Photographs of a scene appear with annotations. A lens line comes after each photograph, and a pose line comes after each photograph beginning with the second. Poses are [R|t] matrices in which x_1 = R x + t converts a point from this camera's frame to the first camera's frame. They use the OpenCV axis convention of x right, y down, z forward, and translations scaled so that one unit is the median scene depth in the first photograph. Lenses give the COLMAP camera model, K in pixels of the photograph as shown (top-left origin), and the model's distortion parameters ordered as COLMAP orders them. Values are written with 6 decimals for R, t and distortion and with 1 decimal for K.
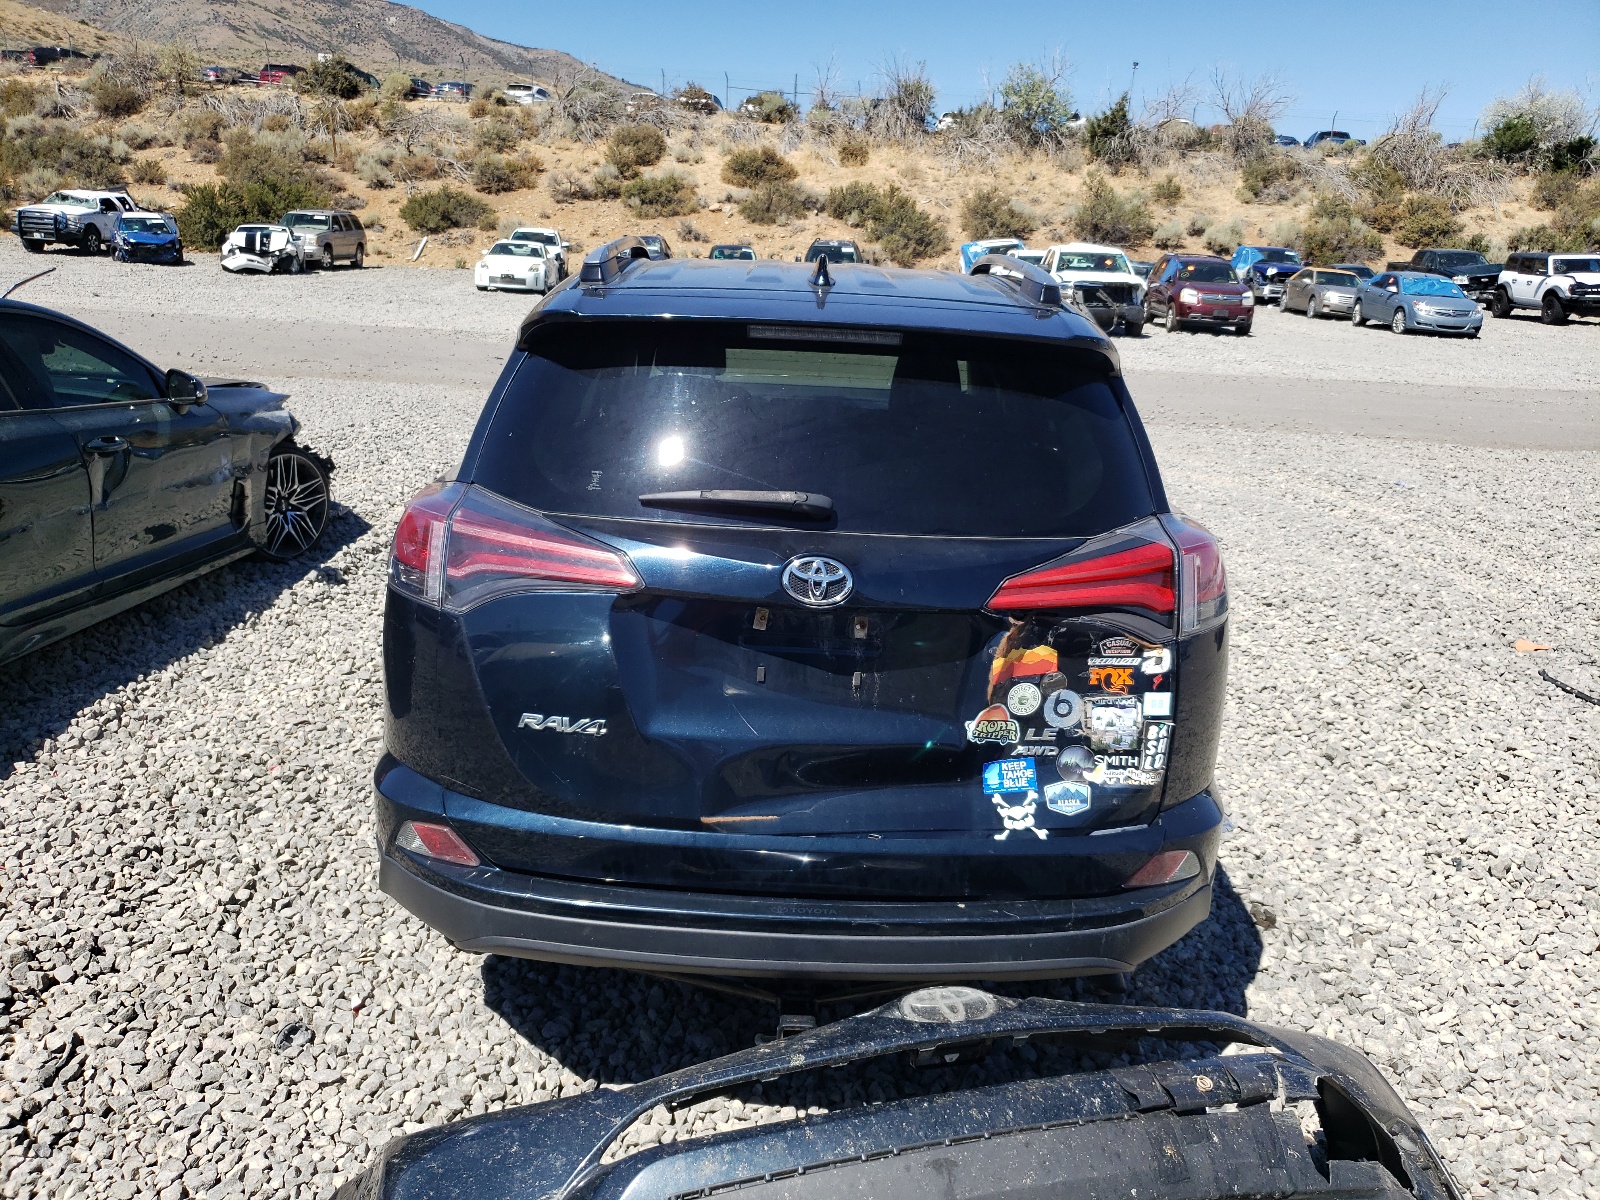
lens RADIAL K [[1271.1, 0, 801.6], [0, 1271.1, 594.5], [0, 0, 1]] dist [0.000996, 0.024035]
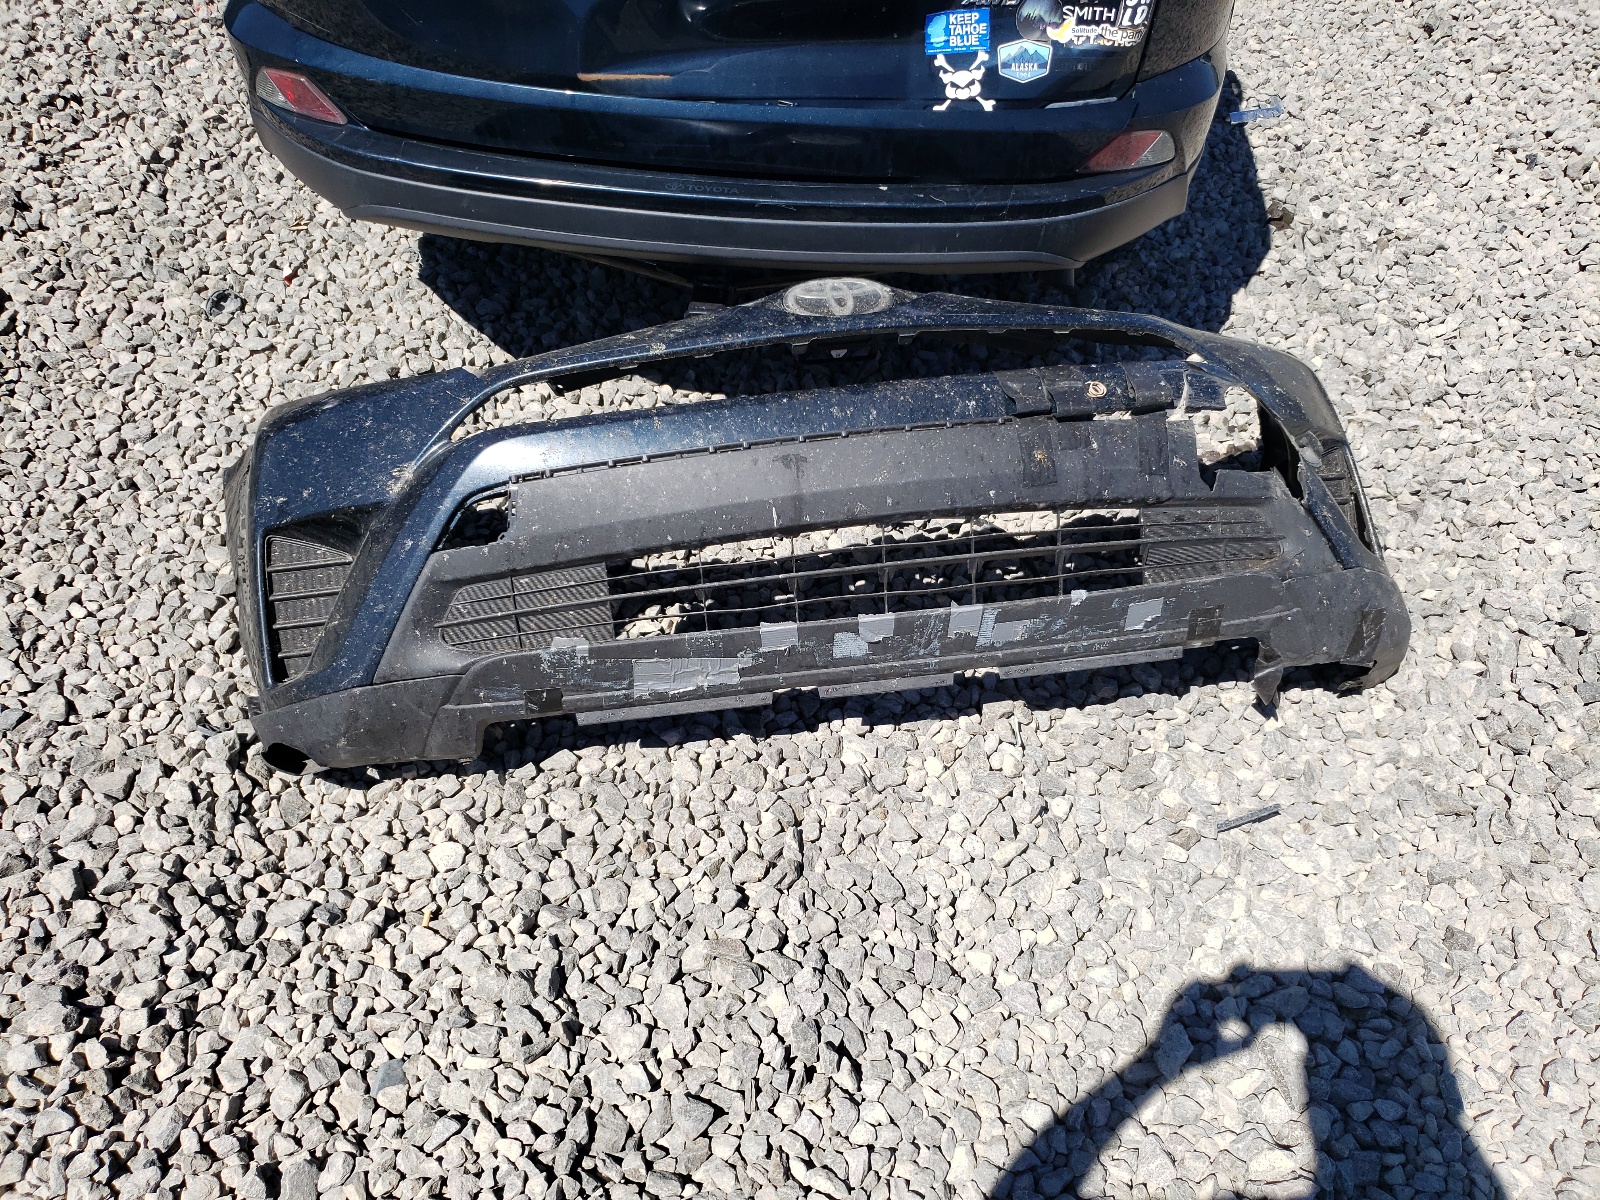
lens RADIAL K [[1271.1, 0, 803.3], [0, 1271.1, 593.0], [0, 0, 1]] dist [0.000996, 0.024035]
pose [[0.997103, 0.050829, -0.056582, 0.118681], [-0.014172, 0.855042, 0.518365, 0.025152], [0.074728, -0.516062, 0.853286, 0.087646]]
